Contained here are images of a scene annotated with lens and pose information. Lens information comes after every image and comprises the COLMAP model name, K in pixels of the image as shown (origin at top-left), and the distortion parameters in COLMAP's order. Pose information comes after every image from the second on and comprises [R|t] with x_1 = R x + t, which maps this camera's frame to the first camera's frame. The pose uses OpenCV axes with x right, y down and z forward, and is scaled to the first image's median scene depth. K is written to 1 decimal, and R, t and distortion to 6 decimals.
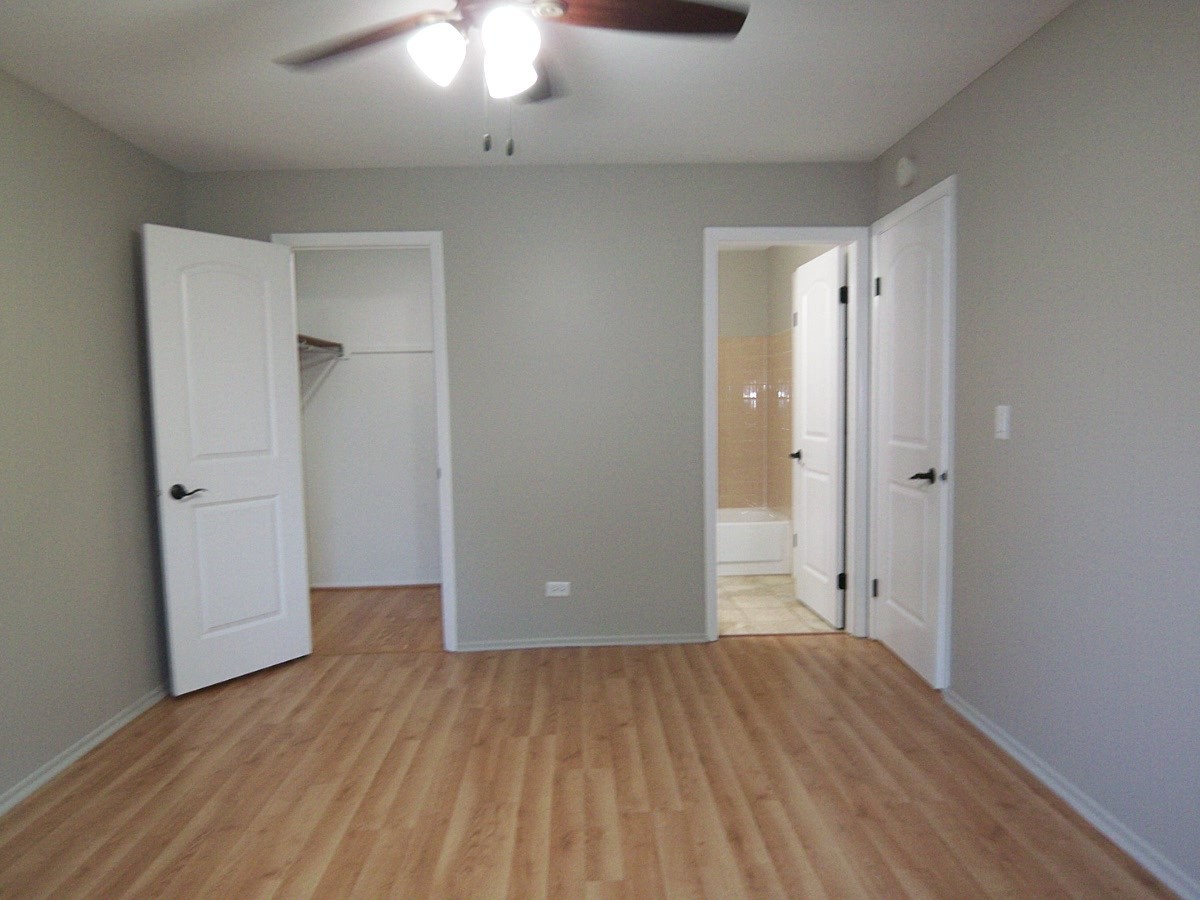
lens RADIAL K [[811.1, 0, 603.3], [0, 811.1, 465.6], [0, 0, 1]] dist [-0.001998, -0.058940]
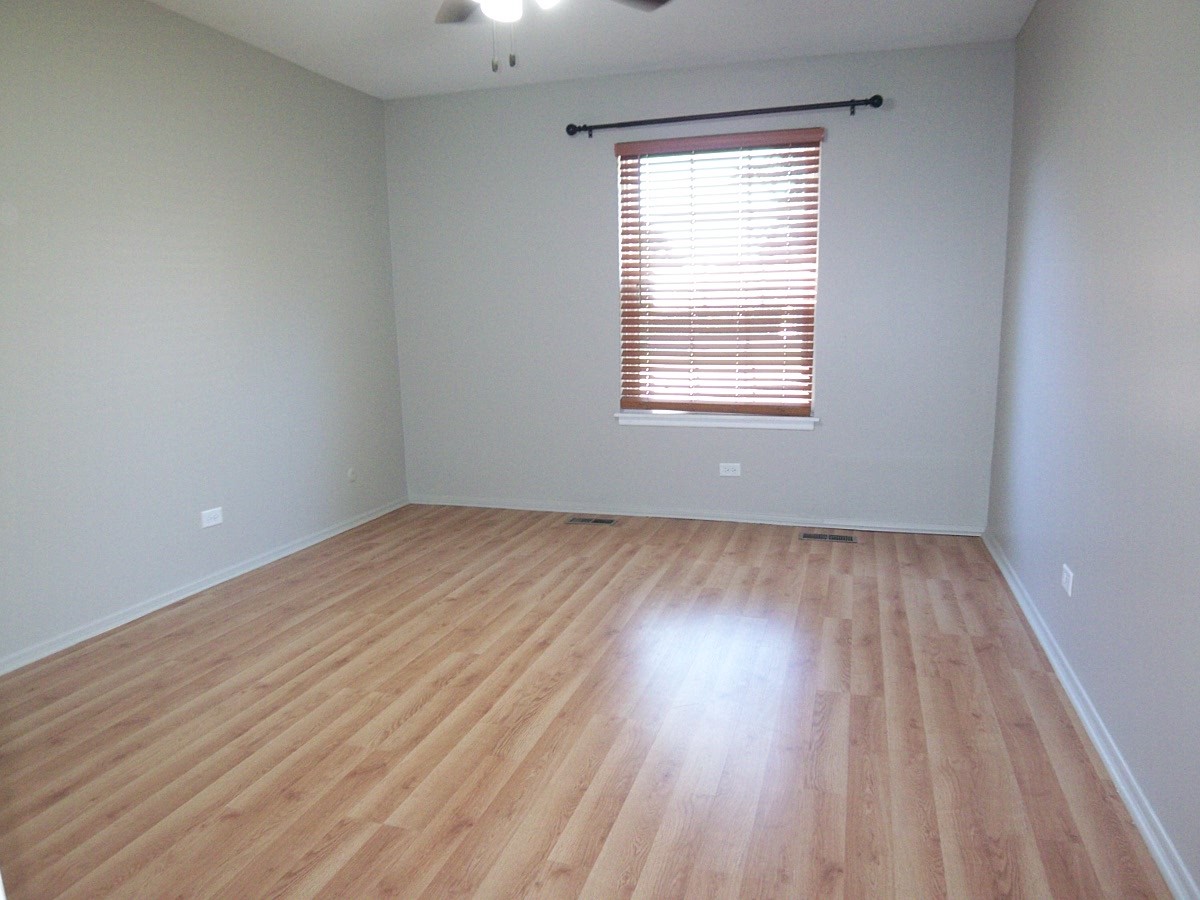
lens RADIAL K [[811.1, 0, 603.3], [0, 811.1, 465.6], [0, 0, 1]] dist [-0.001998, -0.058940]
pose [[-0.943520, -0.023186, 0.330505, -0.504340], [0.063015, 0.966781, 0.247718, -0.075641], [-0.325269, 0.254554, -0.910715, 1.627158]]
